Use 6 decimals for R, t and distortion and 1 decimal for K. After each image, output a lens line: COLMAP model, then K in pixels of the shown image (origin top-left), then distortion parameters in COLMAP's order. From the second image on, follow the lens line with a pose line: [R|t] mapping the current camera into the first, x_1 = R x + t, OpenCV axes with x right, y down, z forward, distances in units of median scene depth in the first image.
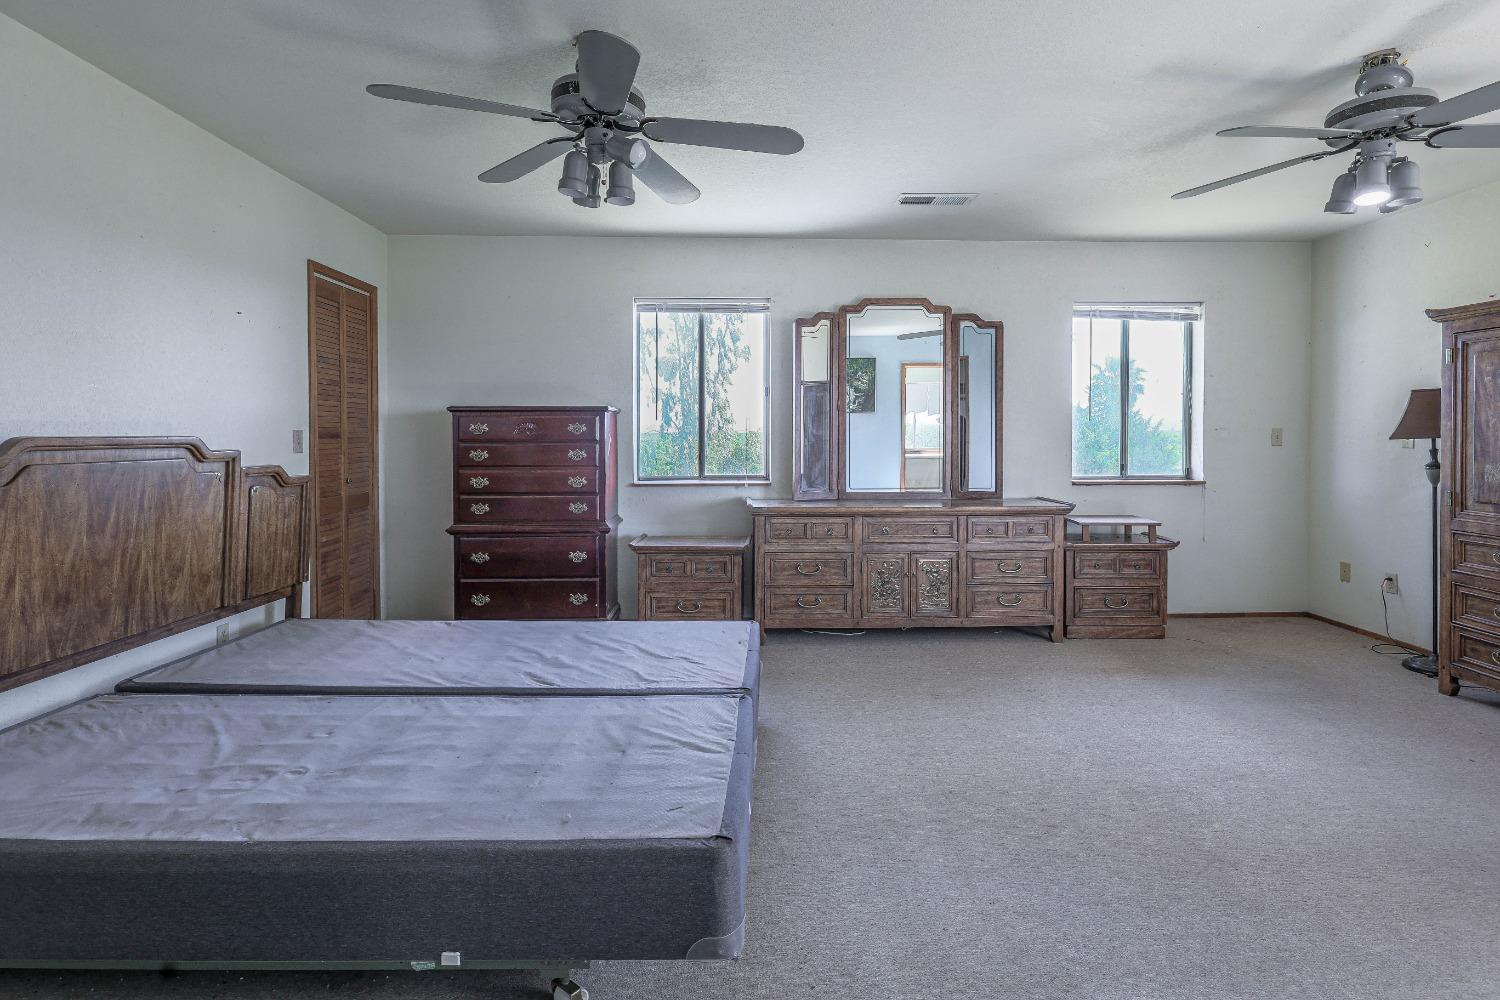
lens RADIAL K [[731.9, 0, 753.0], [0, 731.9, 433.0], [0, 0, 1]] dist [-0.001861, 0.000793]
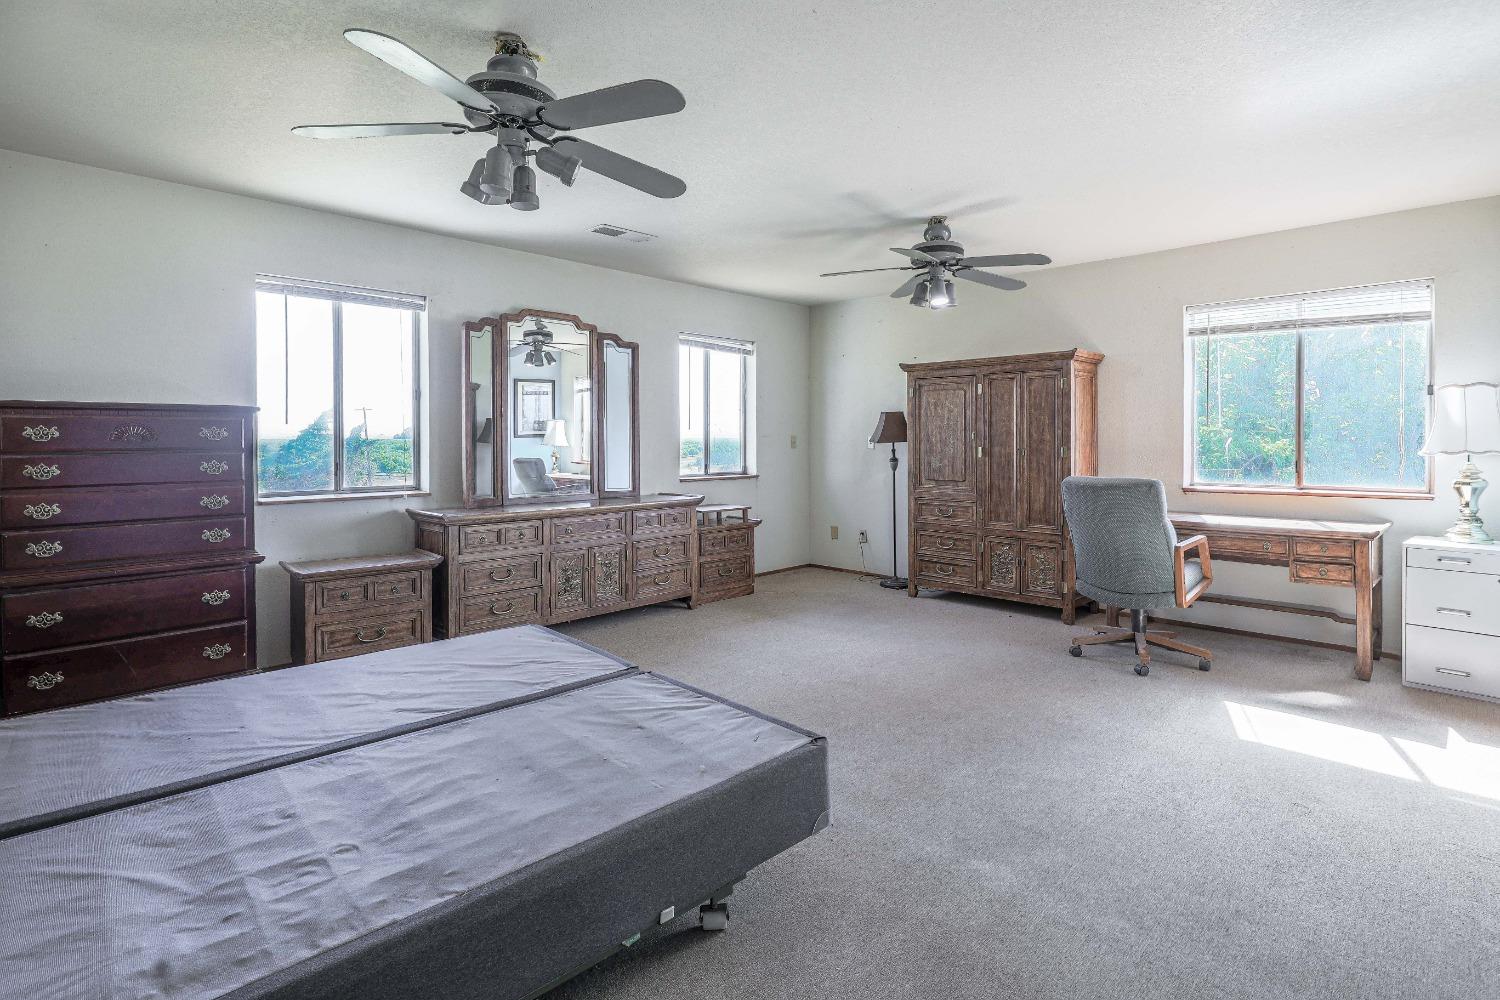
lens RADIAL K [[731.9, 0, 753.0], [0, 731.9, 433.0], [0, 0, 1]] dist [-0.001861, 0.000793]
pose [[0.723657, 0.006093, 0.690133, -0.376055], [0.001532, 0.999944, -0.010434, 0.002557], [-0.690158, 0.008608, 0.723607, 0.038445]]
